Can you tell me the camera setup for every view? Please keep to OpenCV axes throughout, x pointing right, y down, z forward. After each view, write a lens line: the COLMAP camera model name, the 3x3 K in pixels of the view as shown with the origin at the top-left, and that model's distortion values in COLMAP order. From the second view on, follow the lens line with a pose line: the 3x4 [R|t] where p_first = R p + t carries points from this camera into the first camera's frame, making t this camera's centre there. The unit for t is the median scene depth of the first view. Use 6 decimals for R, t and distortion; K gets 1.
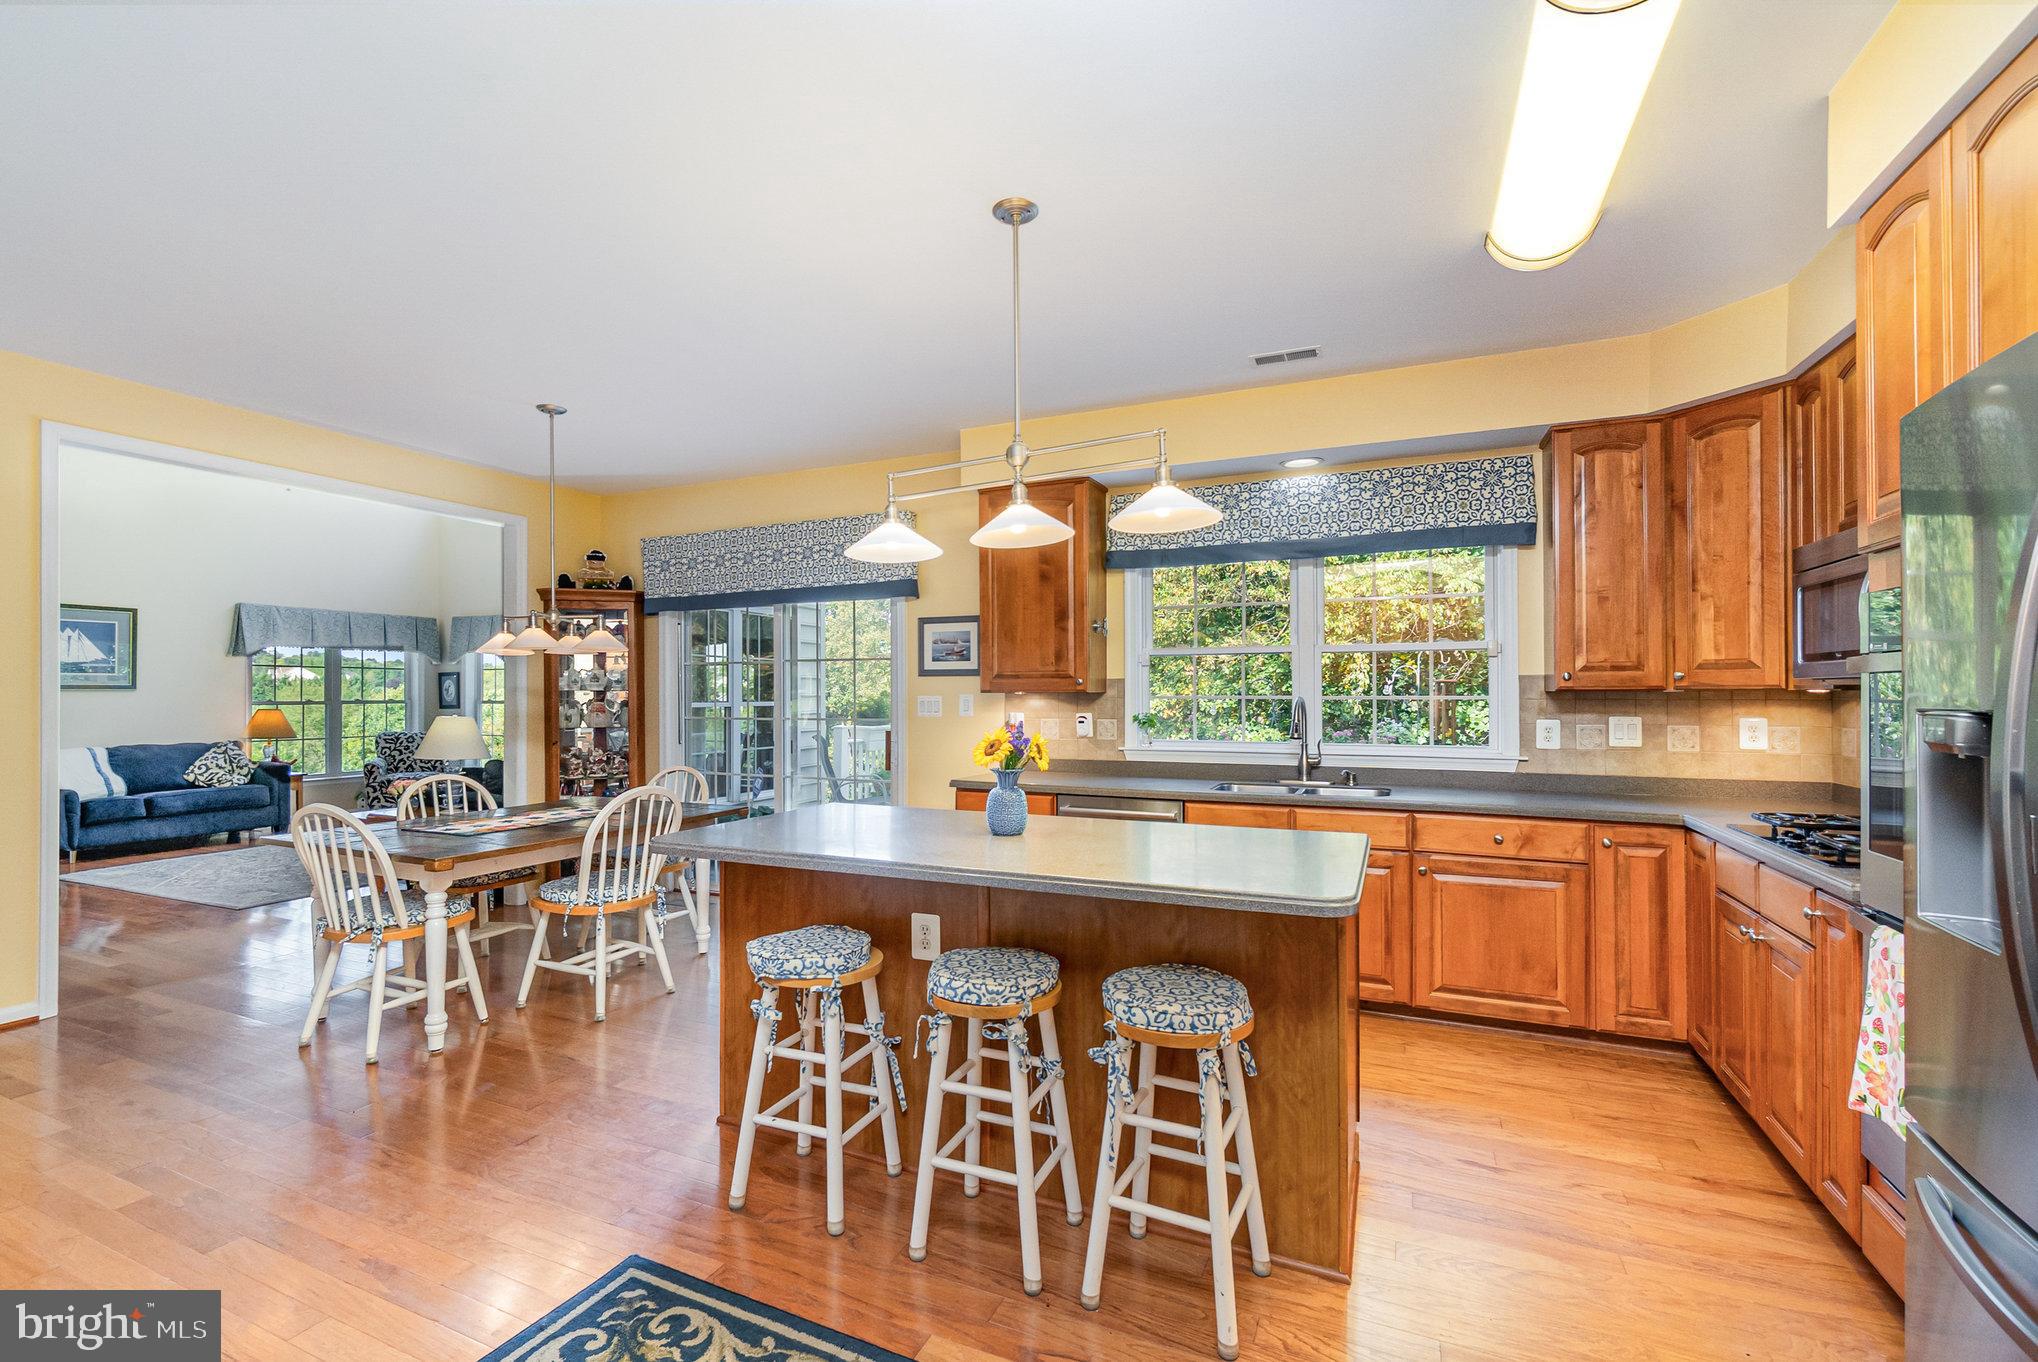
lens RADIAL K [[898.0, 0, 1008.1], [0, 898.0, 684.5], [0, 0, 1]] dist [0.003041, 0.000388]
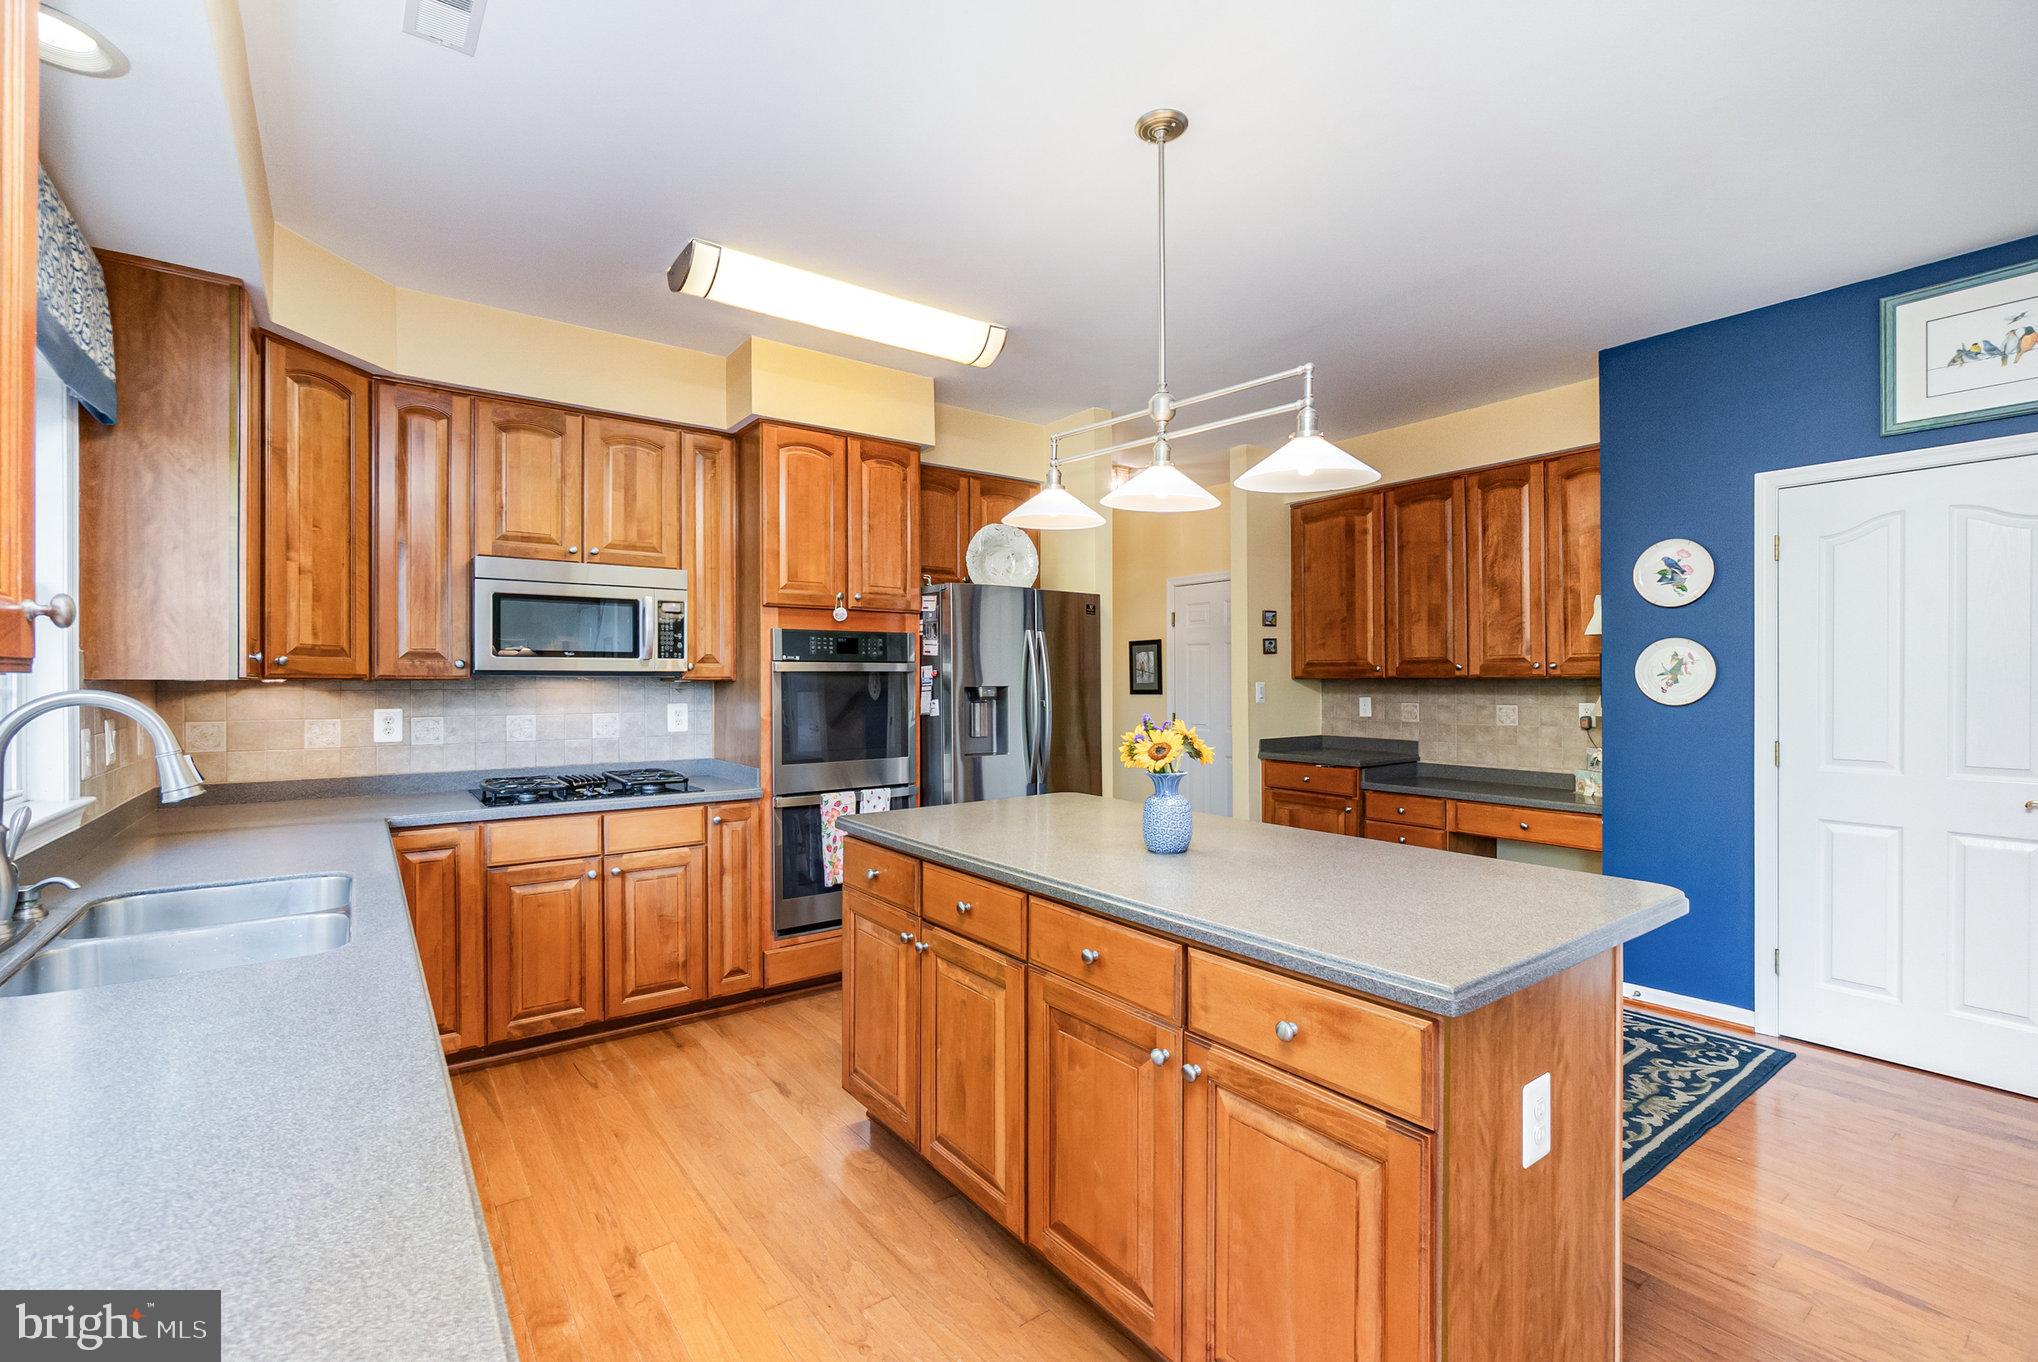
lens RADIAL K [[898.0, 0, 1023.6], [0, 898.0, 672.9], [0, 0, 1]] dist [0.003041, 0.000388]
pose [[-0.867386, 0.006823, 0.497589, -0.211907], [-0.001956, 0.999852, -0.017121, 0.011068], [-0.497632, -0.015824, -0.867244, 1.194180]]
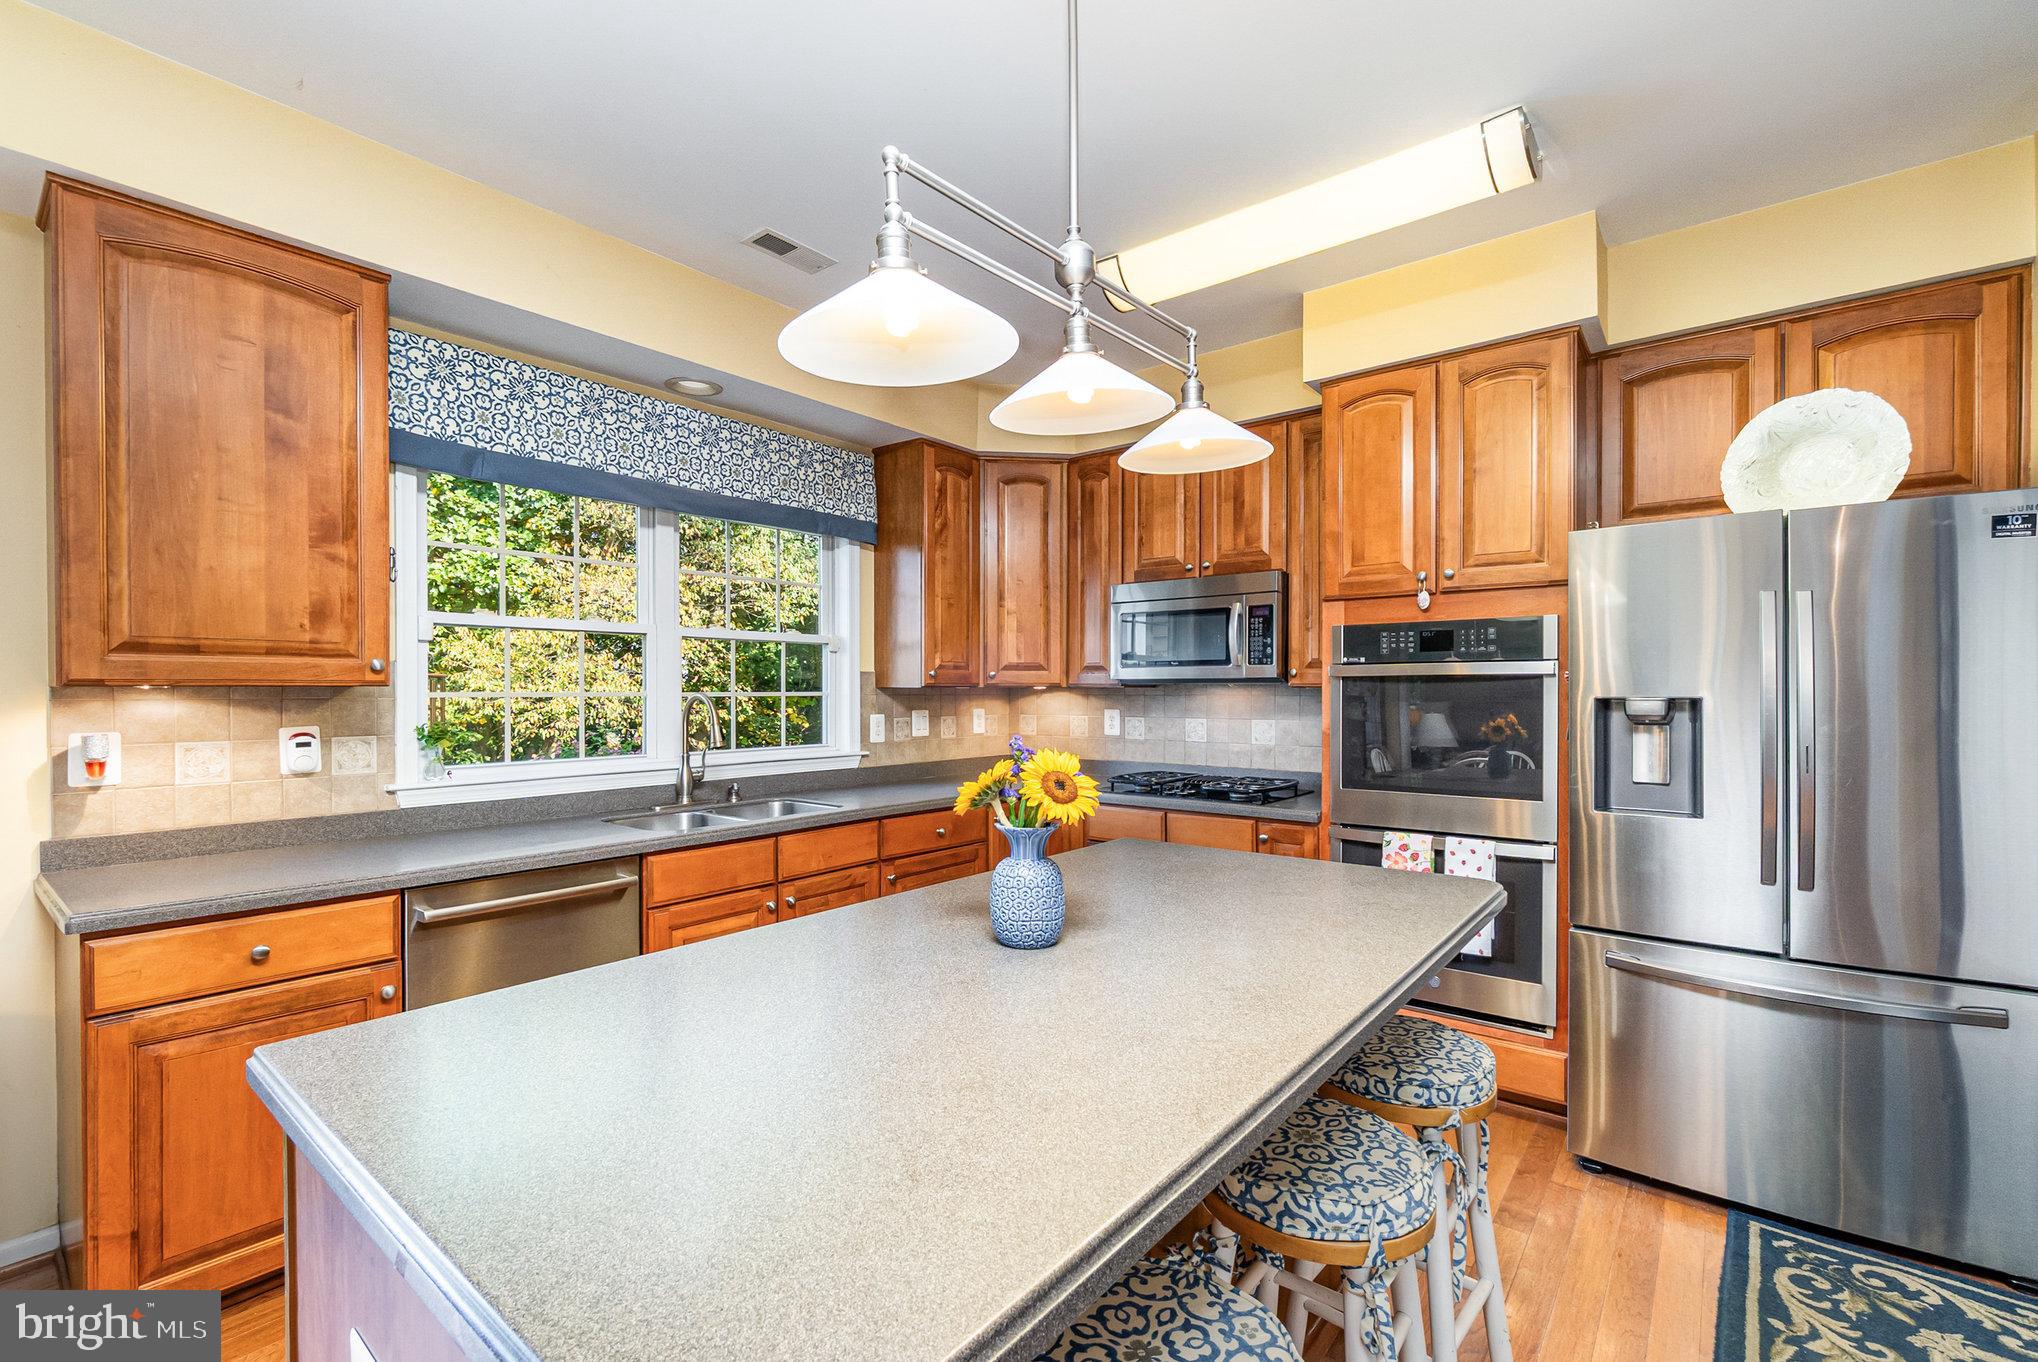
lens RADIAL K [[898.0, 0, 1019.4], [0, 898.0, 688.8], [0, 0, 1]] dist [0.003041, 0.000388]
pose [[0.268936, 0.003010, 0.963153, -0.357220], [-0.009788, 0.999952, -0.000392, 0.007768], [-0.963108, -0.009322, 0.268953, 0.561851]]
